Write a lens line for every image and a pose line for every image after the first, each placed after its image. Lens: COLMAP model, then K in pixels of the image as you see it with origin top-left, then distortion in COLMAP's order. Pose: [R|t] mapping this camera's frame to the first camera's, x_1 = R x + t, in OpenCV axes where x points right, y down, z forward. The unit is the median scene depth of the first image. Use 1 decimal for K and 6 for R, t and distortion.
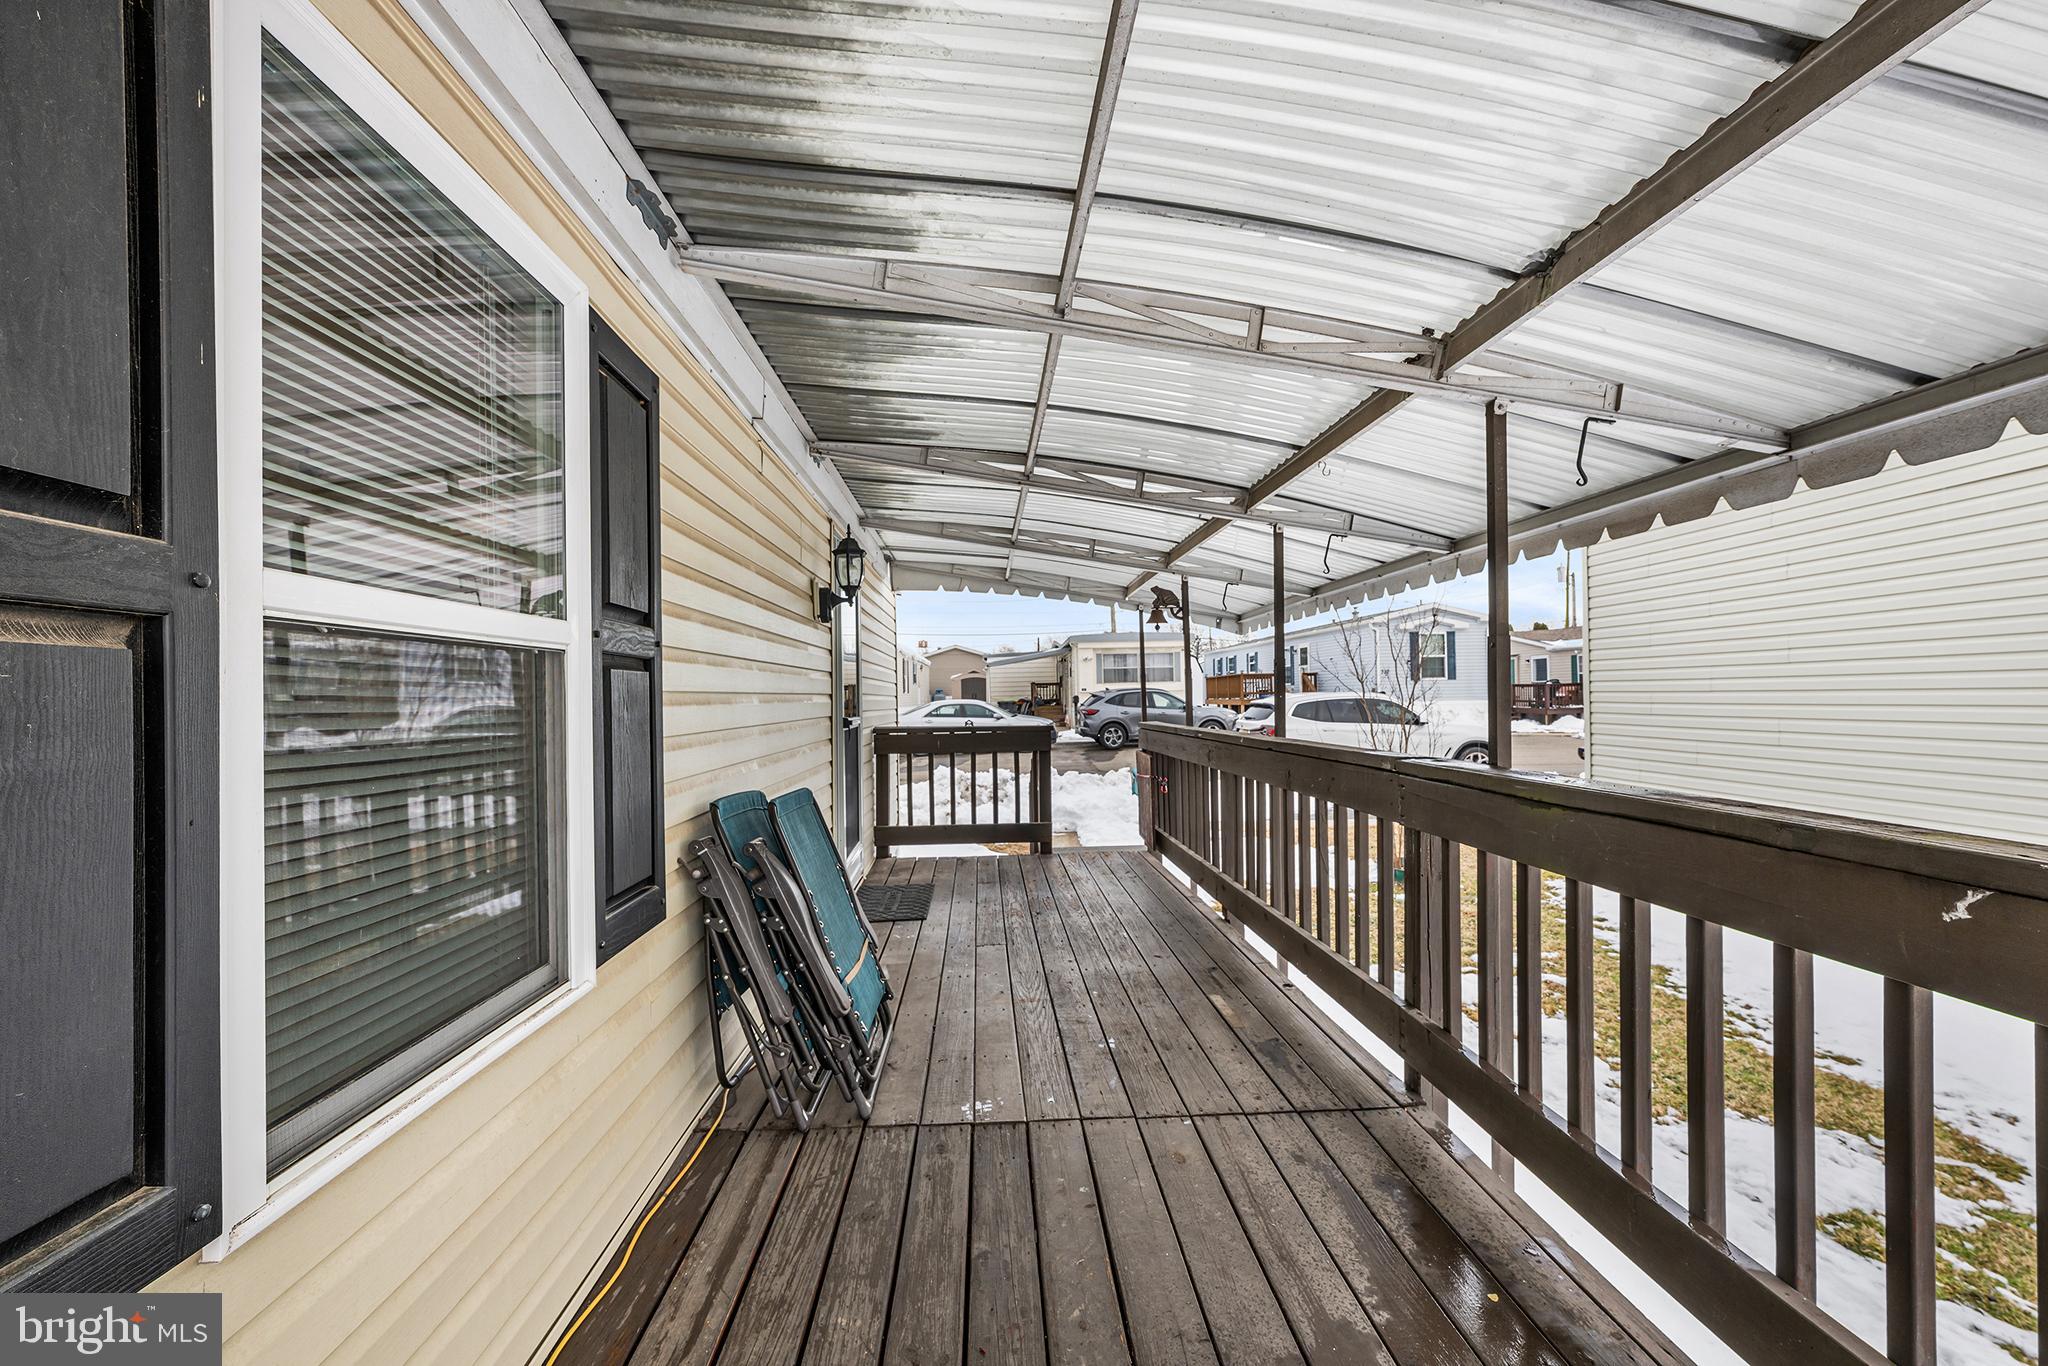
lens RADIAL K [[813.7, 0, 1024.0], [0, 813.7, 683.0], [0, 0, 1]] dist [-0.000238, -0.000123]
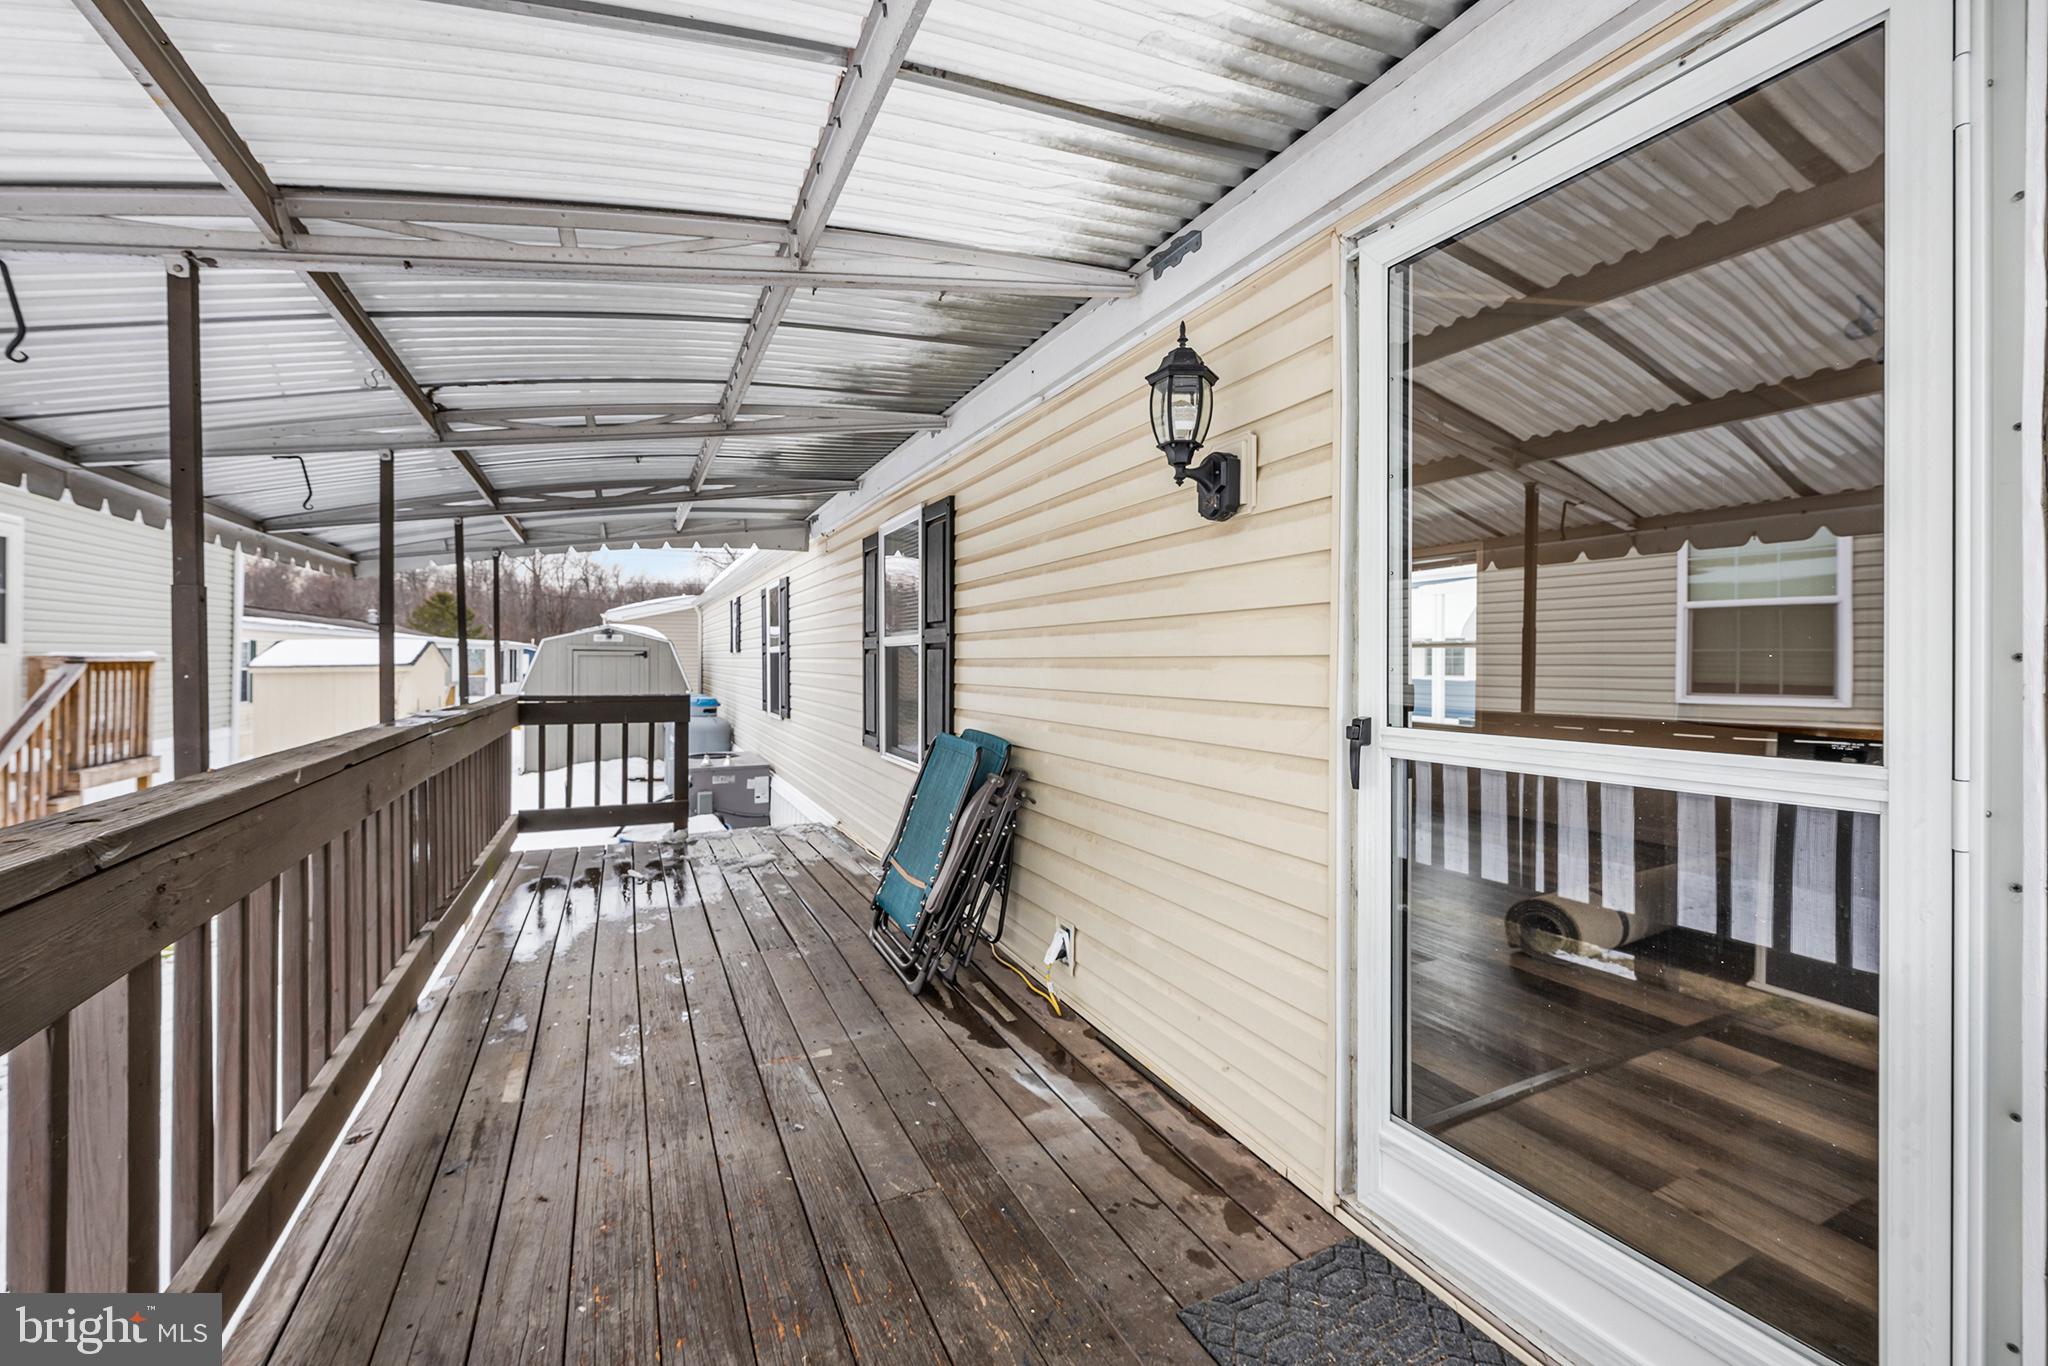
lens RADIAL K [[813.7, 0, 1024.0], [0, 813.7, 683.0], [0, 0, 1]] dist [-0.000238, -0.000123]
pose [[-0.918619, 0.021686, -0.394549, 0.109857], [0.013504, 0.999633, 0.023503, 0.017469], [0.394914, 0.016262, -0.918574, 2.065854]]
